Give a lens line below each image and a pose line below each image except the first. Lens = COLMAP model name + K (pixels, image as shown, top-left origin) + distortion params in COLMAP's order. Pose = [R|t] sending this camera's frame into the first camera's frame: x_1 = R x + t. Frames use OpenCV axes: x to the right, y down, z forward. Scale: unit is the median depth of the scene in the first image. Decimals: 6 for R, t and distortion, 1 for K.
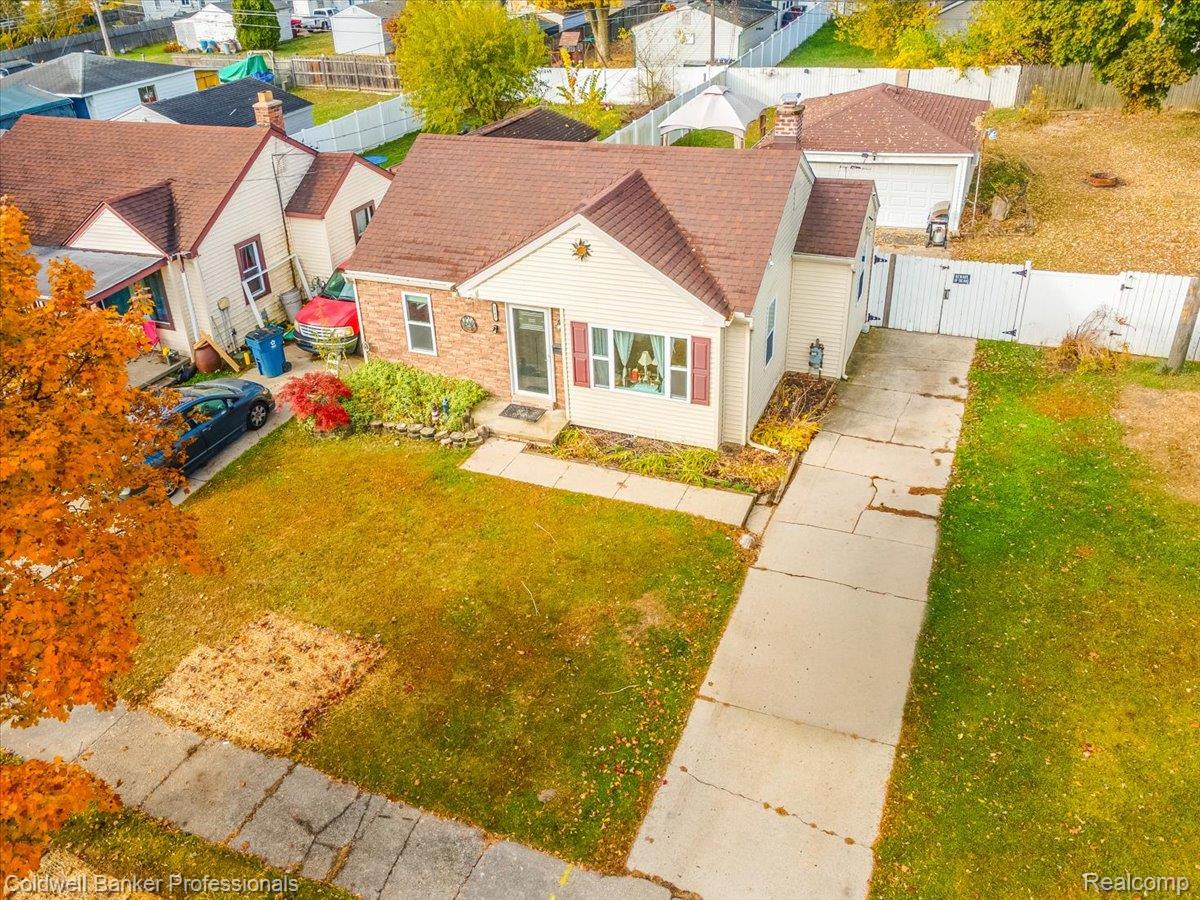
lens RADIAL K [[962.3, 0, 593.4], [0, 962.3, 455.4], [0, 0, 1]] dist [0.019146, 0.051243]
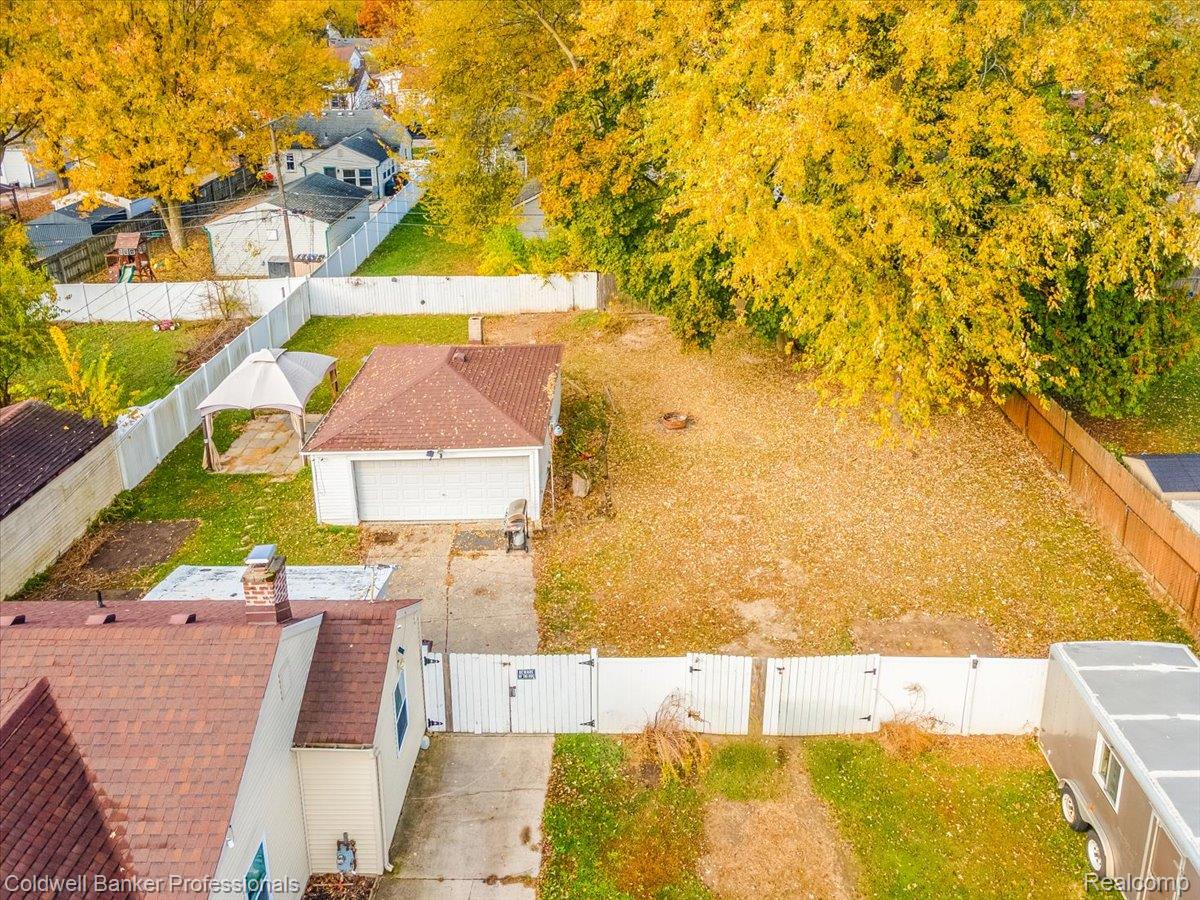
lens RADIAL K [[962.3, 0, 601.1], [0, 962.3, 439.8], [0, 0, 1]] dist [0.019146, 0.051243]
pose [[0.931742, -0.091695, 0.351352, 0.159743], [0.138976, 0.983970, -0.111753, -0.277926], [-0.335473, 0.152954, 0.929550, 0.151389]]
